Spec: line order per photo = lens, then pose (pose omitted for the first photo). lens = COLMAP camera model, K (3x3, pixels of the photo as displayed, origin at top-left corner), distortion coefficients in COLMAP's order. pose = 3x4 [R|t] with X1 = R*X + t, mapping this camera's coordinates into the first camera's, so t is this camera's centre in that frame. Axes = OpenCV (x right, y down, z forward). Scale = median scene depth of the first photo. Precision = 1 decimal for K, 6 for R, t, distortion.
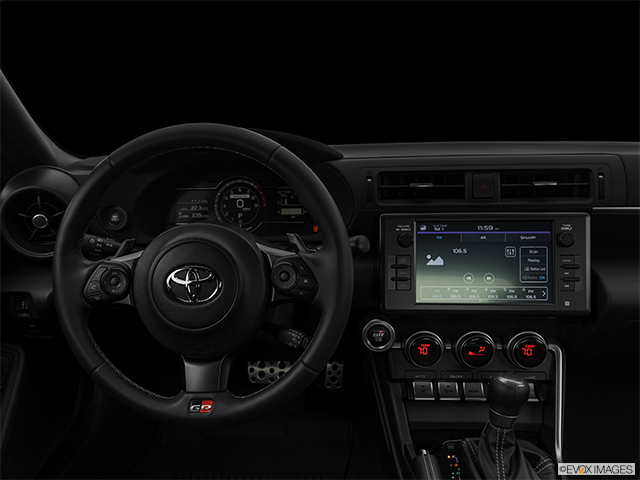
lens RADIAL K [[520.8, 0, 319.1], [0, 520.8, 271.2], [0, 0, 1]] dist [0.000232, -0.001077]
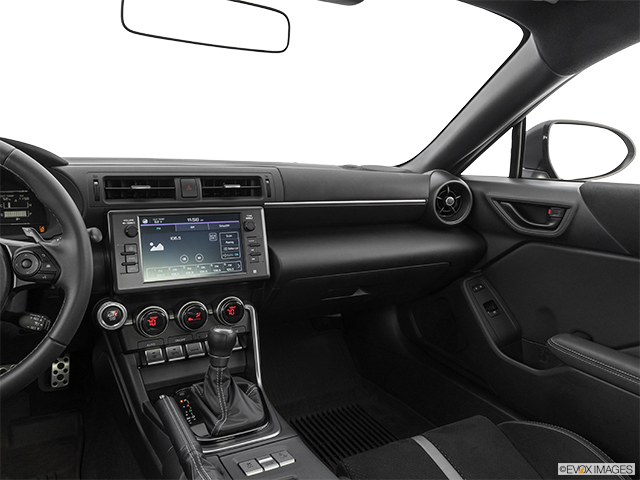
lens RADIAL K [[474.5, 0, 288.7], [0, 474.5, 243.0], [0, 0, 1]] dist [-0.004536, 0.000990]
pose [[0.857662, -0.052273, 0.511551, -0.087776], [0.098071, 0.993188, -0.062934, 0.073308], [-0.504776, 0.104145, 0.856945, -0.135520]]
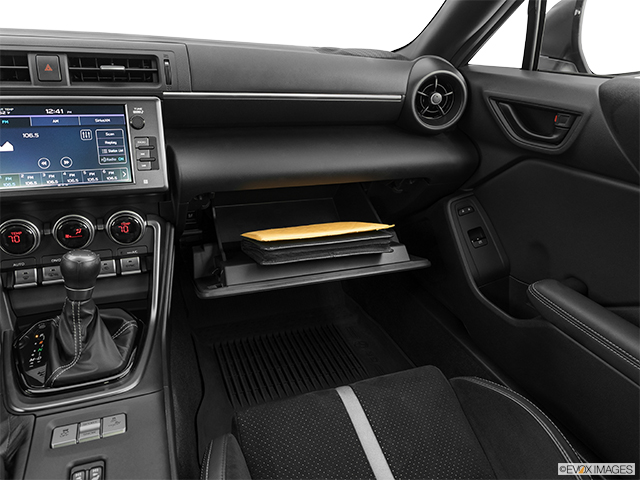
lens RADIAL K [[457.2, 0, 320.8], [0, 457.2, 232.0], [0, 0, 1]] dist [-0.007108, -0.005468]
pose [[0.904931, -0.102749, 0.412968, 0.392937], [0.048583, 0.989014, 0.139612, 0.049165], [-0.422776, -0.106276, 0.899981, -0.034780]]
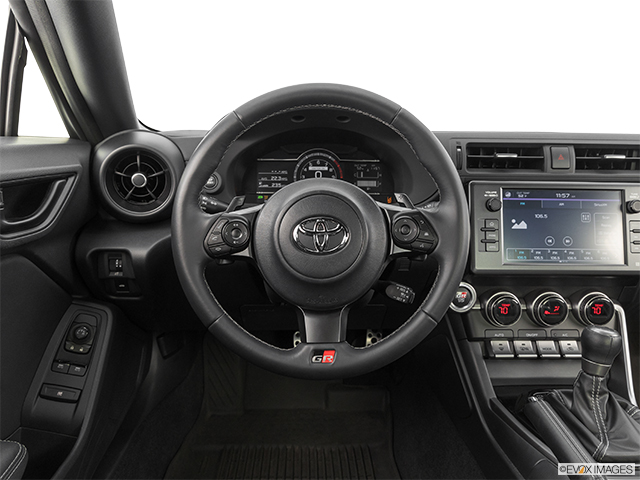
lens RADIAL K [[471.0, 0, 329.7], [0, 471.0, 242.4], [0, 0, 1]] dist [-0.004657, -0.002650]
pose [[0.995158, 0.014737, 0.097176, -0.266574], [-0.008002, 0.997562, -0.069329, 0.088246], [-0.097961, 0.068216, 0.992850, 0.068465]]
